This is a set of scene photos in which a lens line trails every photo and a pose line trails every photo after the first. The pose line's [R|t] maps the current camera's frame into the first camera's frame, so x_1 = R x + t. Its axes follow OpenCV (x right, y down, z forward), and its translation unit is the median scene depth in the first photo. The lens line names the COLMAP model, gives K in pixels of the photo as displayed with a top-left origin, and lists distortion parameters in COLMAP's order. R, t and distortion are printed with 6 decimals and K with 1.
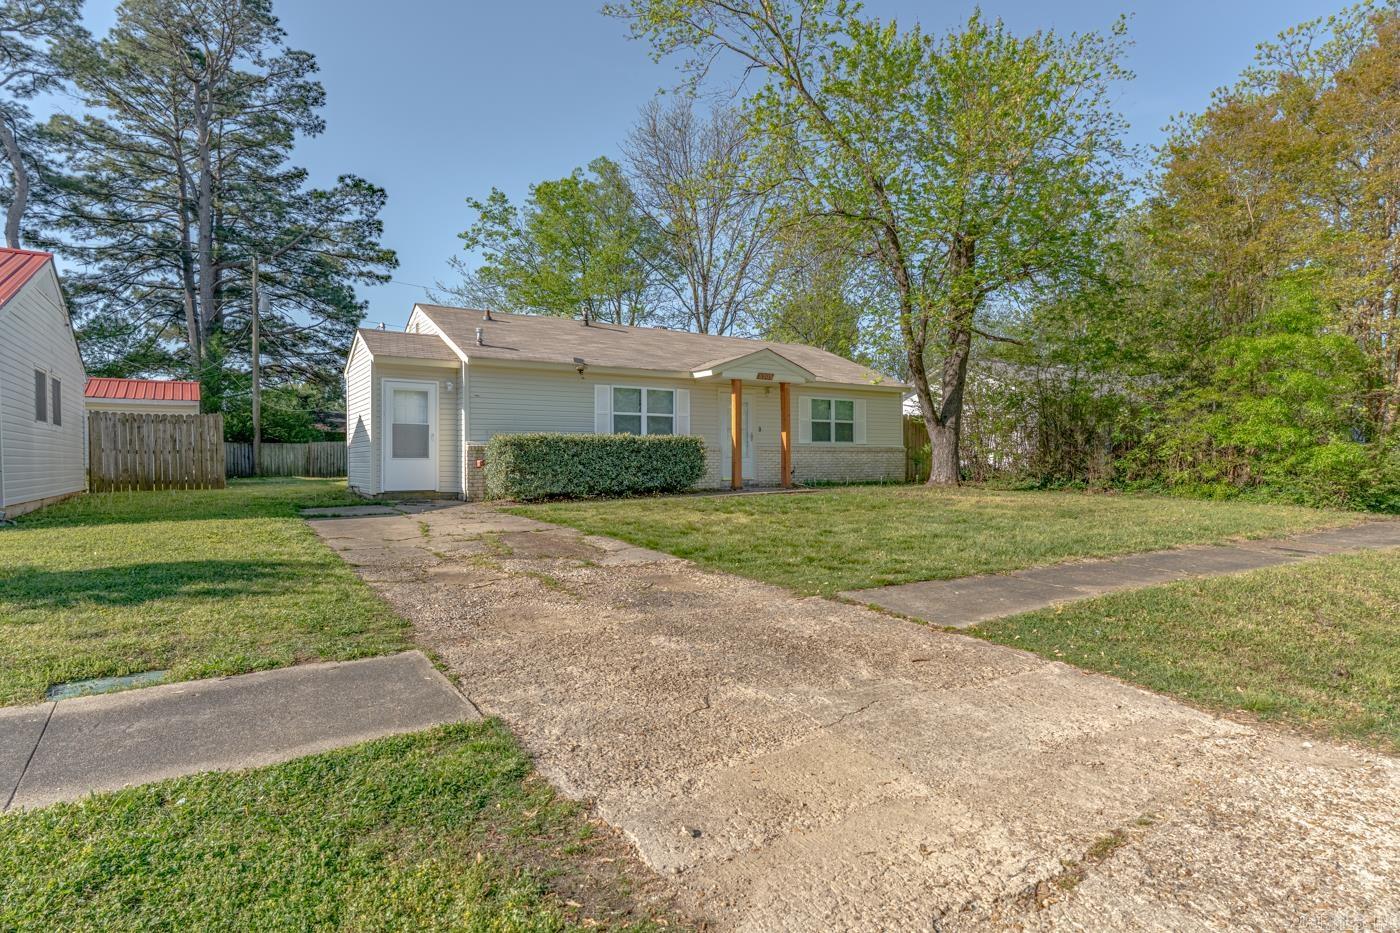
lens RADIAL K [[753.4, 0, 688.1], [0, 753.4, 456.7], [0, 0, 1]] dist [0.005125, -0.000498]
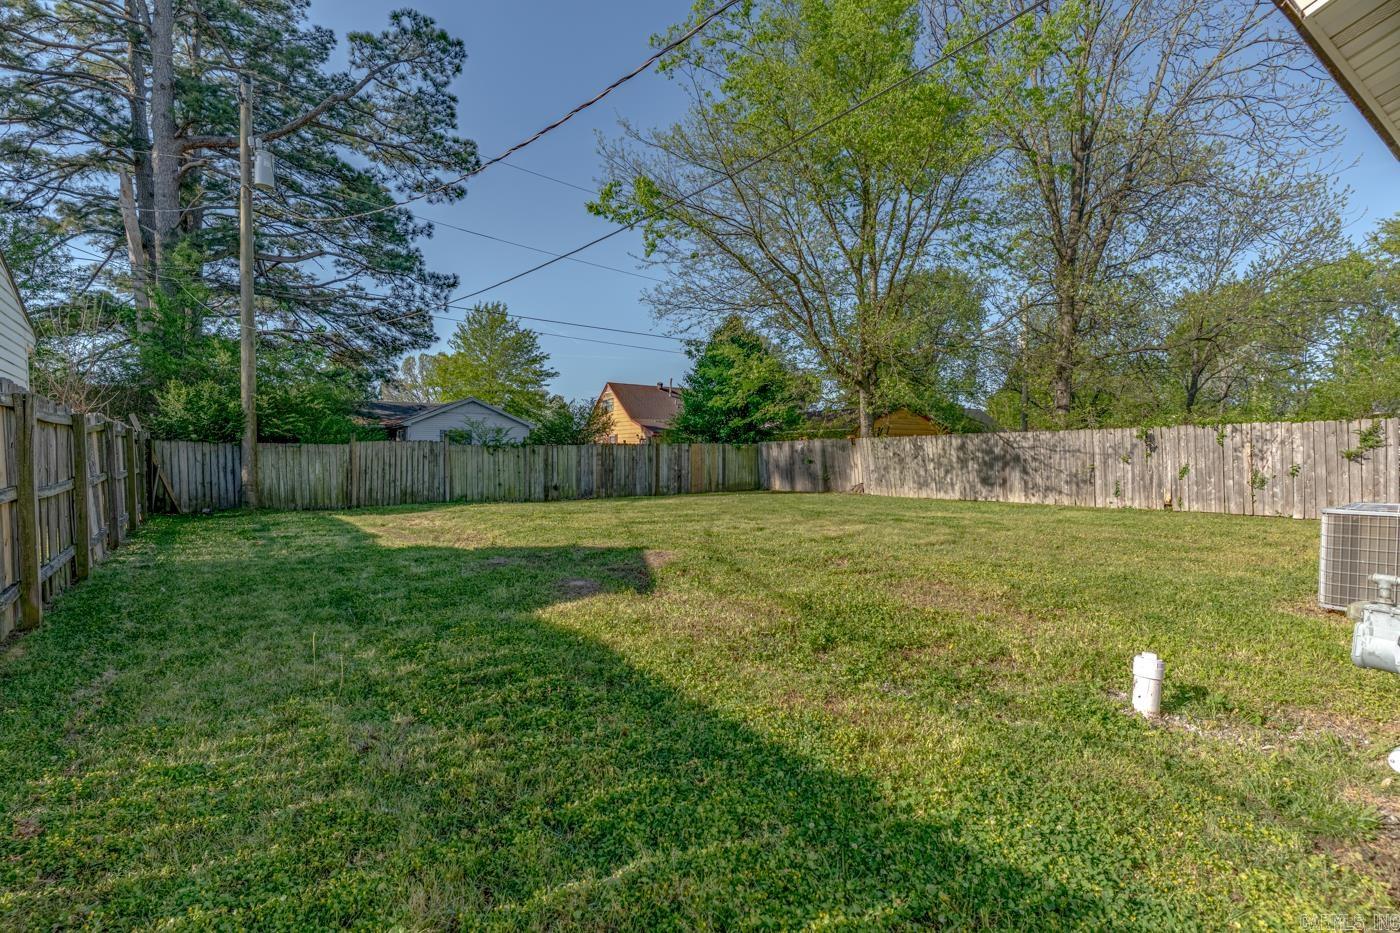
lens RADIAL K [[671.9, 0, 694.2], [0, 671.9, 453.6], [0, 0, 1]] dist [-0.000507, 0.000519]
pose [[0.998811, 0.001075, 0.048733, -0.287644], [-0.001025, 0.999999, -0.001065, -0.010932], [-0.048734, 0.001013, 0.998811, 0.521644]]
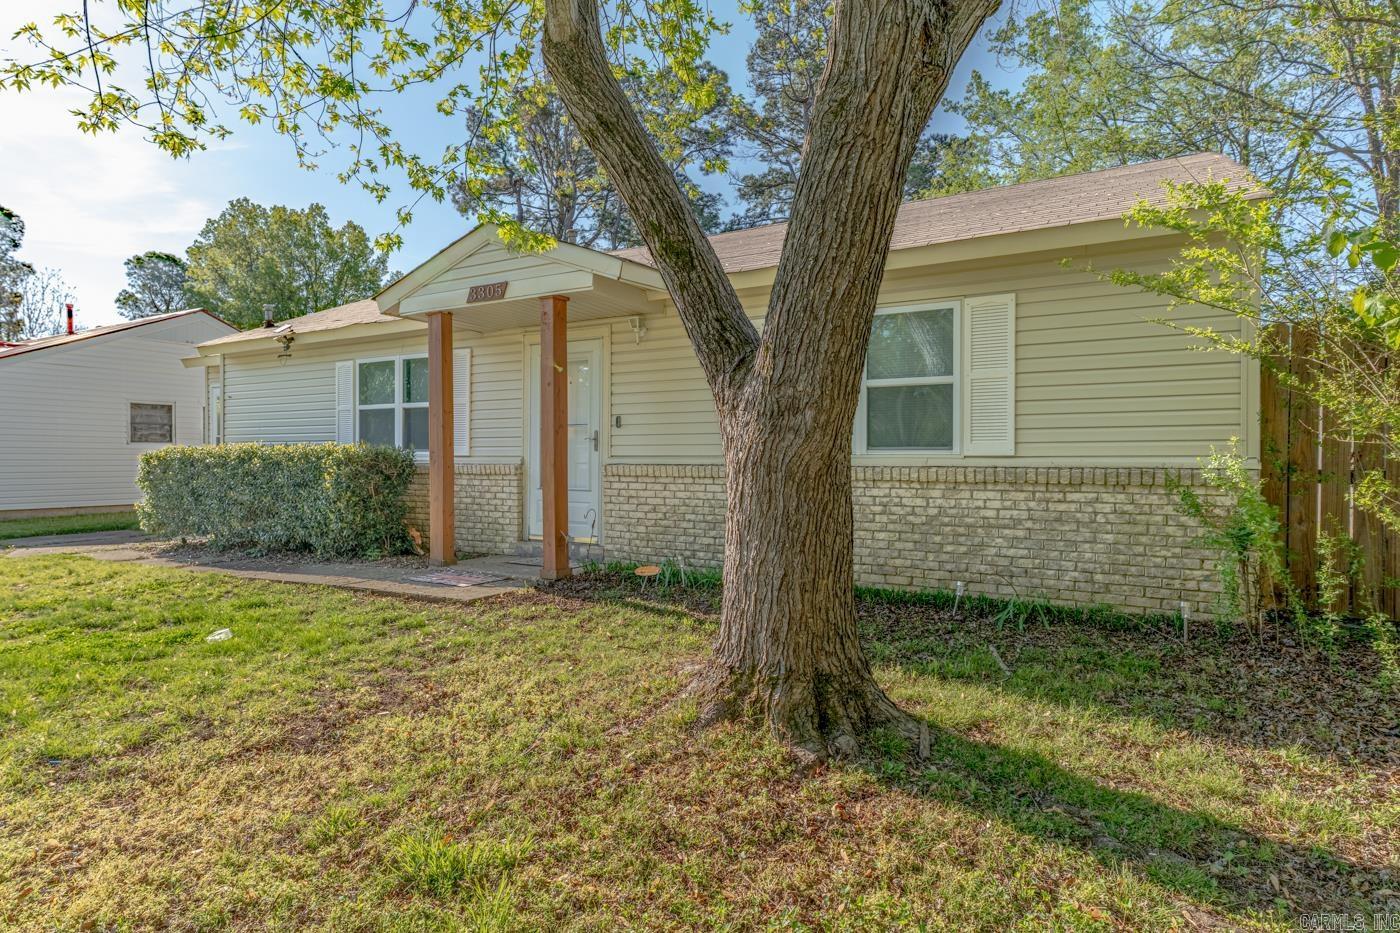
lens RADIAL K [[753.4, 0, 703.6], [0, 753.4, 454.5], [0, 0, 1]] dist [0.005125, -0.000498]
pose [[0.454562, 0.001921, -0.890713, 0.247344], [0.003197, 0.999988, 0.003788, -0.010357], [0.890709, -0.004569, 0.454551, 0.443005]]
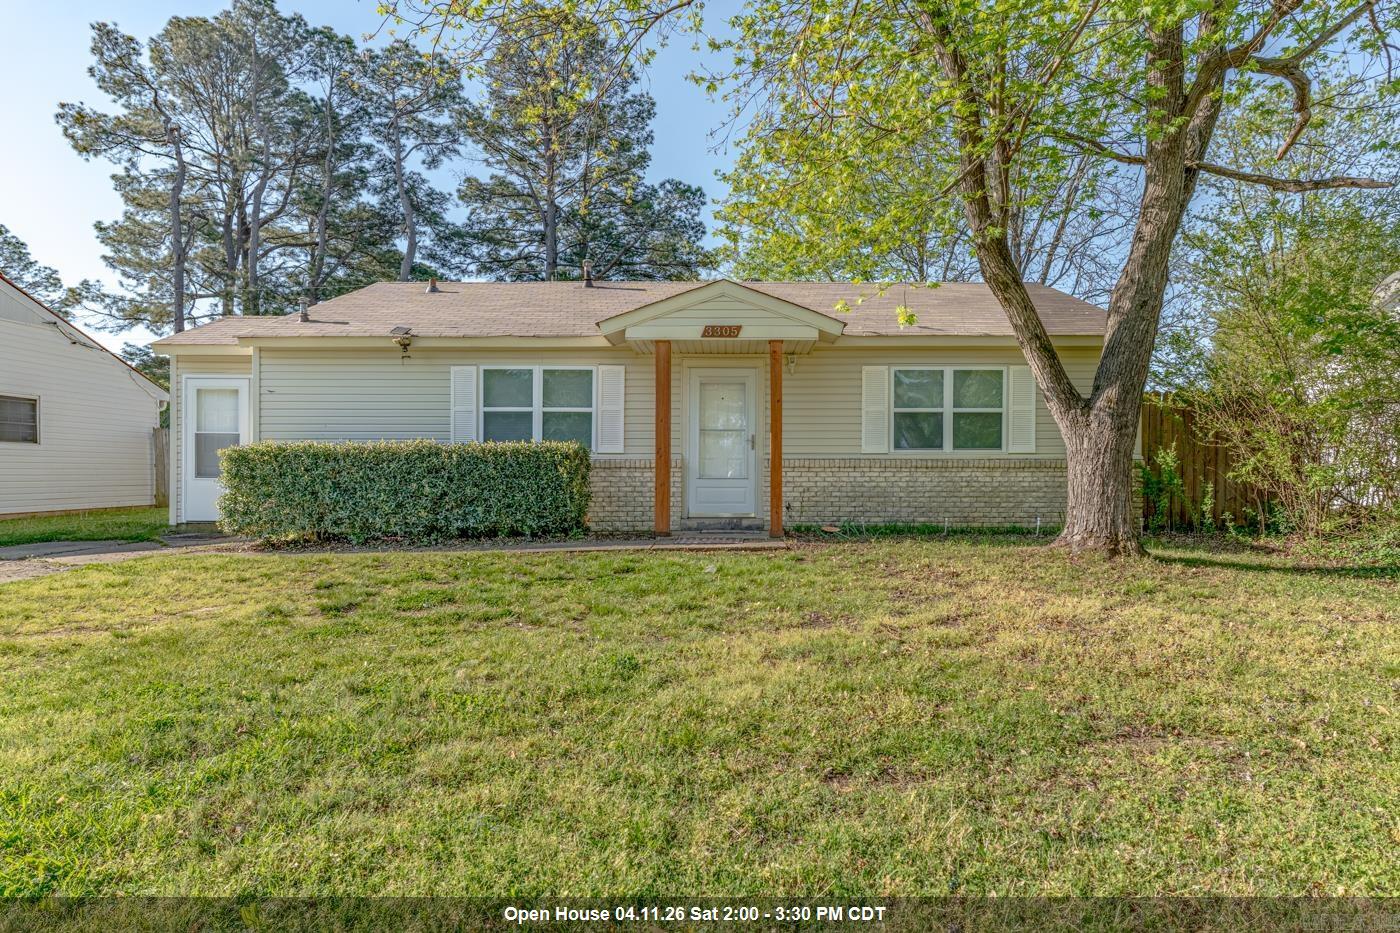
lens RADIAL K [[753.4, 0, 742.0], [0, 753.4, 479.4], [0, 0, 1]] dist [0.005125, -0.000498]
pose [[0.840550, 0.011713, -0.541608, 0.199366], [-0.000228, 0.999774, 0.021266, -0.005224], [0.541735, -0.017752, 0.840362, 0.262712]]
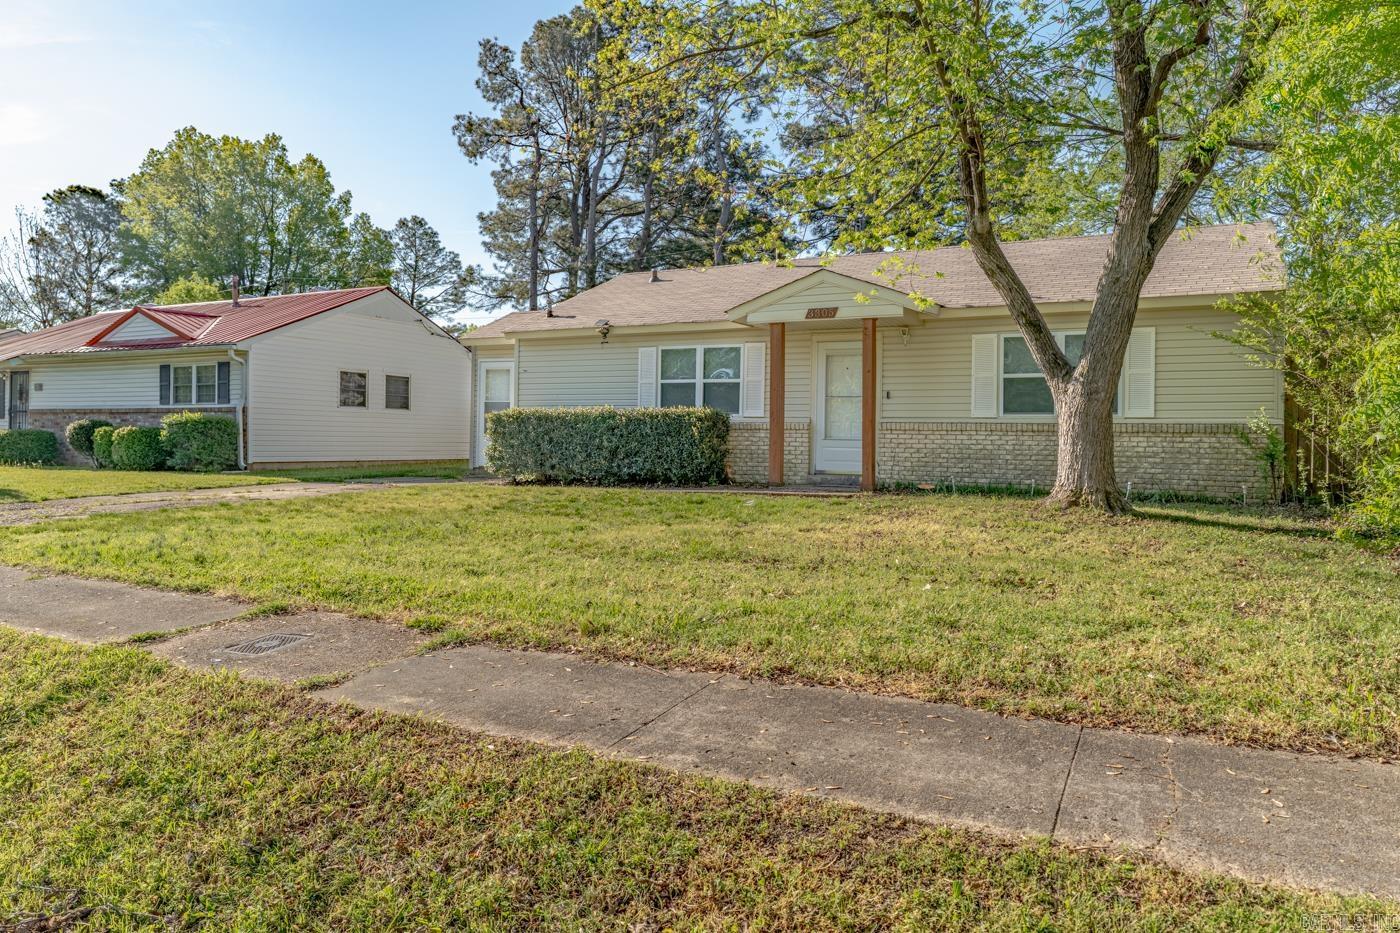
lens RADIAL K [[958.3, 0, 694.3], [0, 958.3, 424.6], [0, 0, 1]] dist [-0.000441, 0.000283]
pose [[0.478065, -0.001890, -0.878323, 0.370174], [-0.010619, 0.999912, -0.007932, -0.001900], [0.878260, 0.013119, 0.478003, 0.248398]]
